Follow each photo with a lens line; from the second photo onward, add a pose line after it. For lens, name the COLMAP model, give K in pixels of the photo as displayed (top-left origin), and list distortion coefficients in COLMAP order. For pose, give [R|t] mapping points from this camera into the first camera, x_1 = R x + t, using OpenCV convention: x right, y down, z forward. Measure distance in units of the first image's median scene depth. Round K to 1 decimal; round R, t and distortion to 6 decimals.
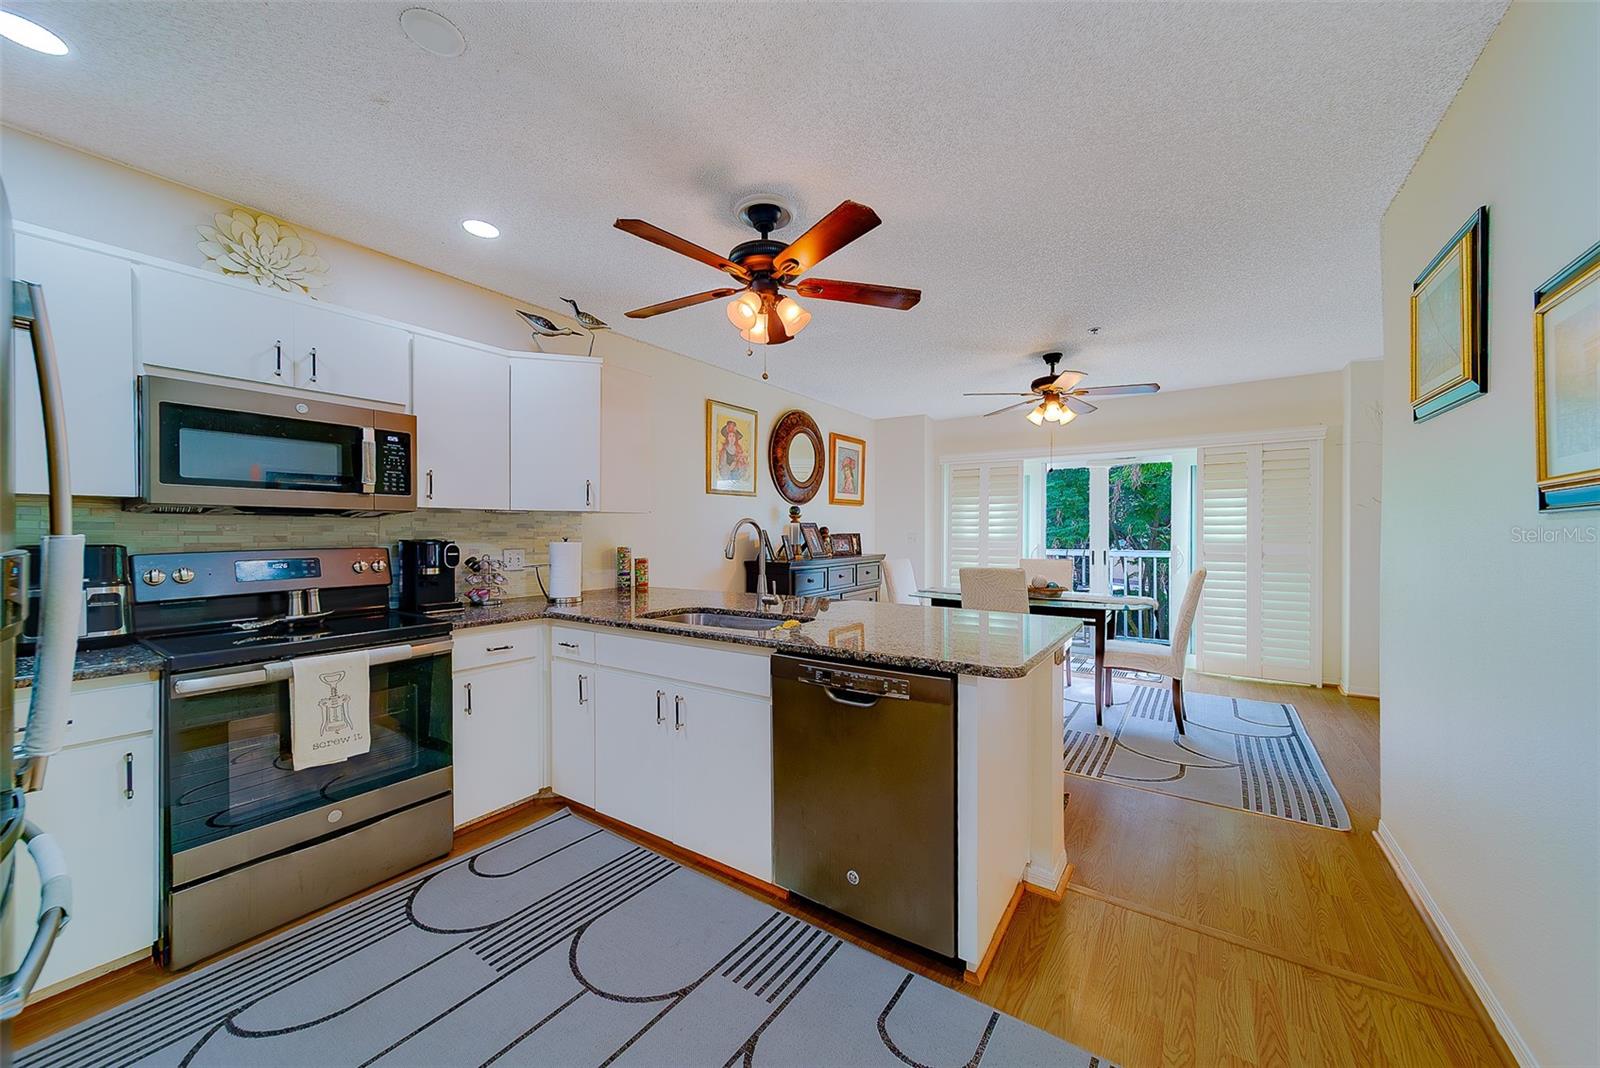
lens RADIAL K [[599.5, 0, 805.9], [0, 599.5, 535.3], [0, 0, 1]] dist [0.004115, 0.000079]
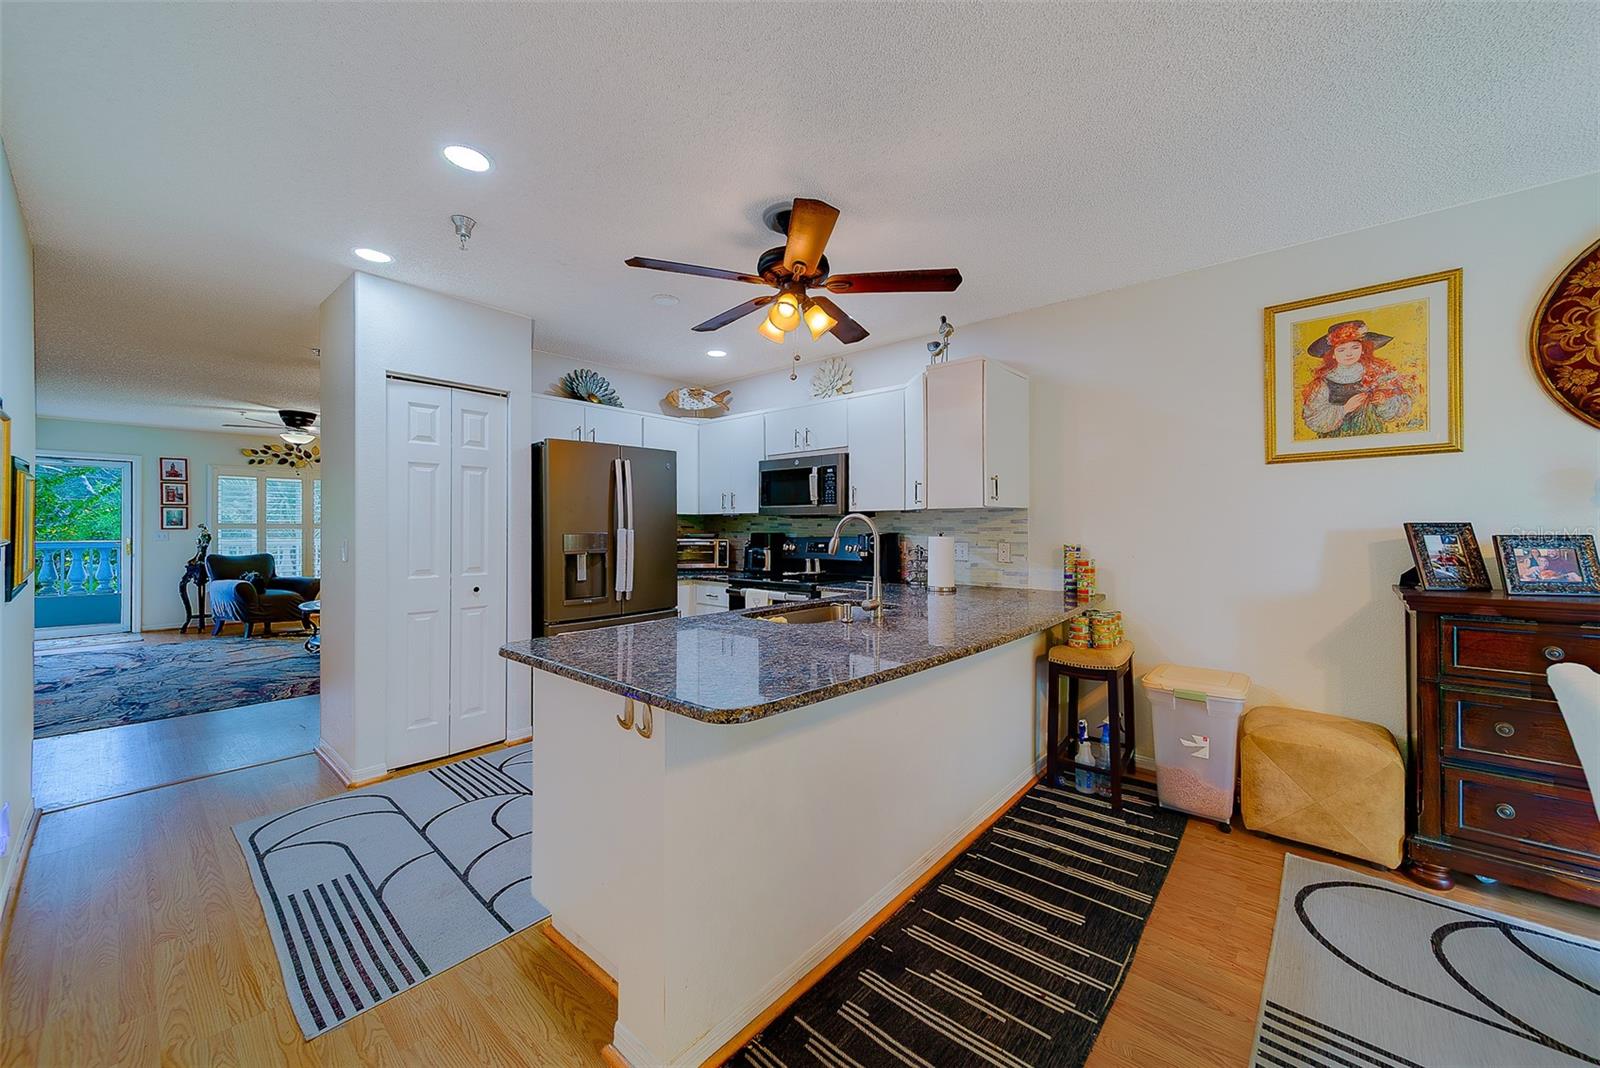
lens RADIAL K [[587.6, 0, 783.2], [0, 587.6, 527.5], [0, 0, 1]] dist [0.000260, -0.000052]
pose [[-0.147692, 0.001688, -0.989032, 0.591099], [-0.003475, 0.999991, 0.002226, -0.005820], [0.989027, 0.003765, -0.147684, 0.722426]]
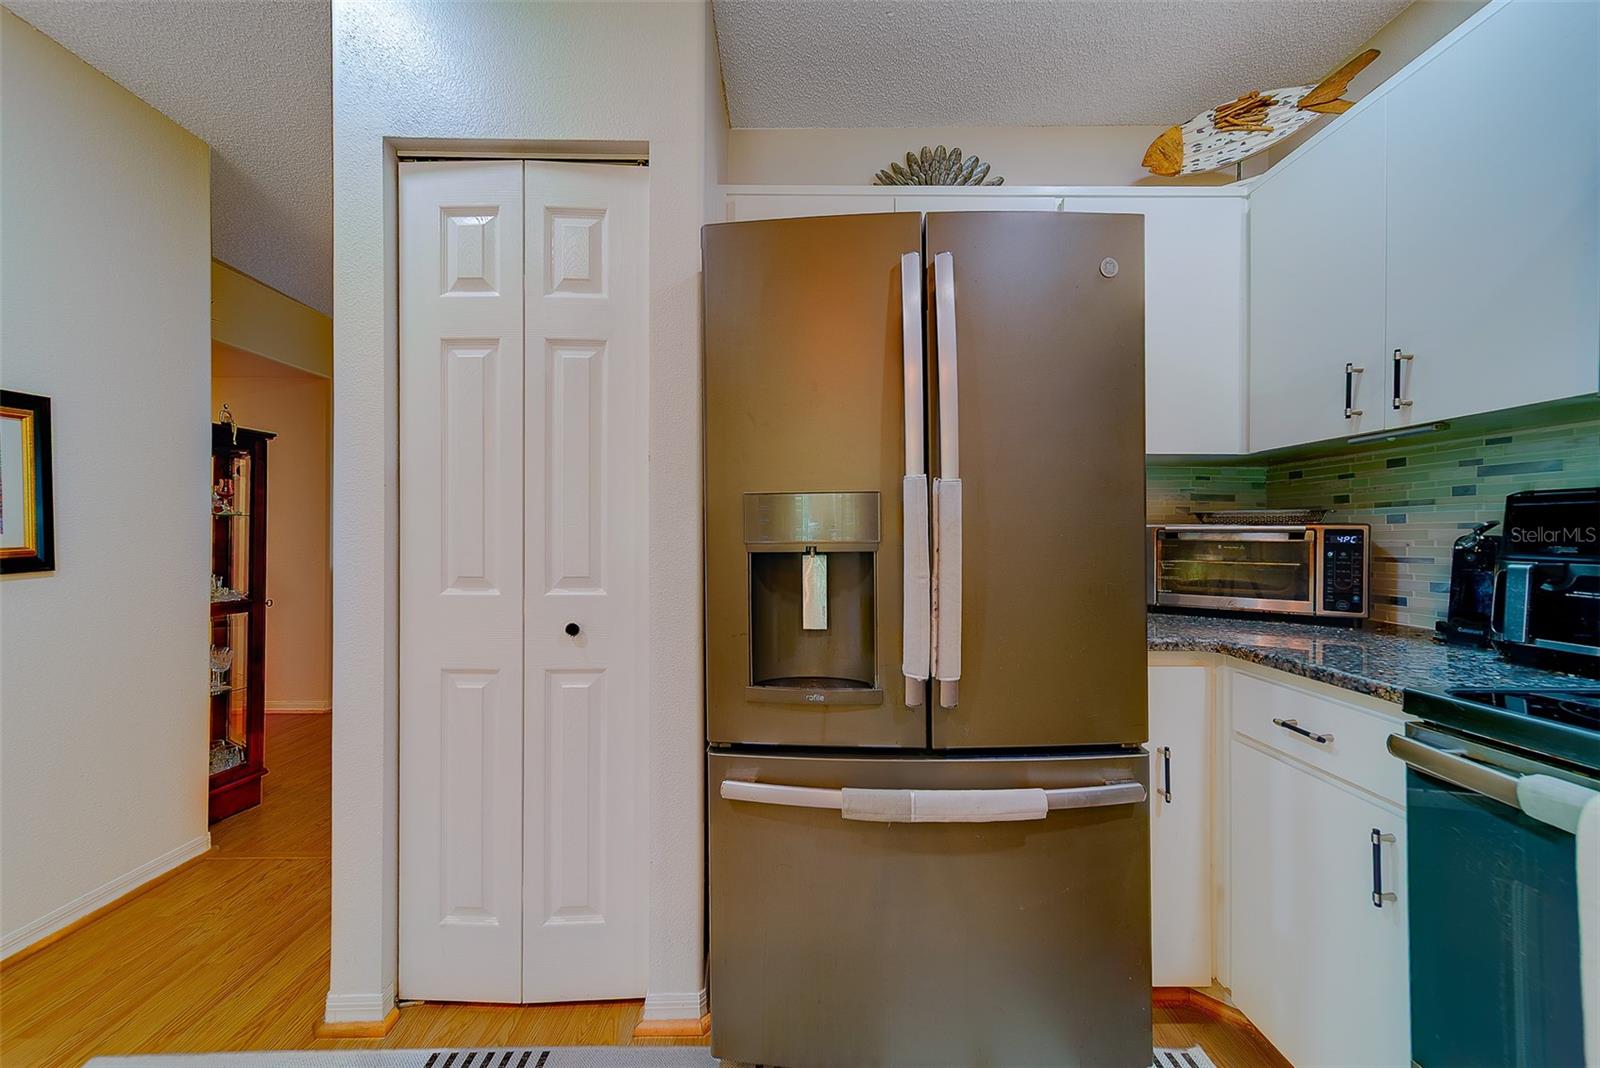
lens RADIAL K [[580.6, 0, 804.6], [0, 580.6, 530.9], [0, 0, 1]] dist [0.006423, 0.000017]
pose [[-0.820336, -0.001616, -0.571879, -0.145551], [-0.003223, 0.999993, 0.001797, 0.028687], [0.571873, 0.003317, -0.820336, 0.514740]]
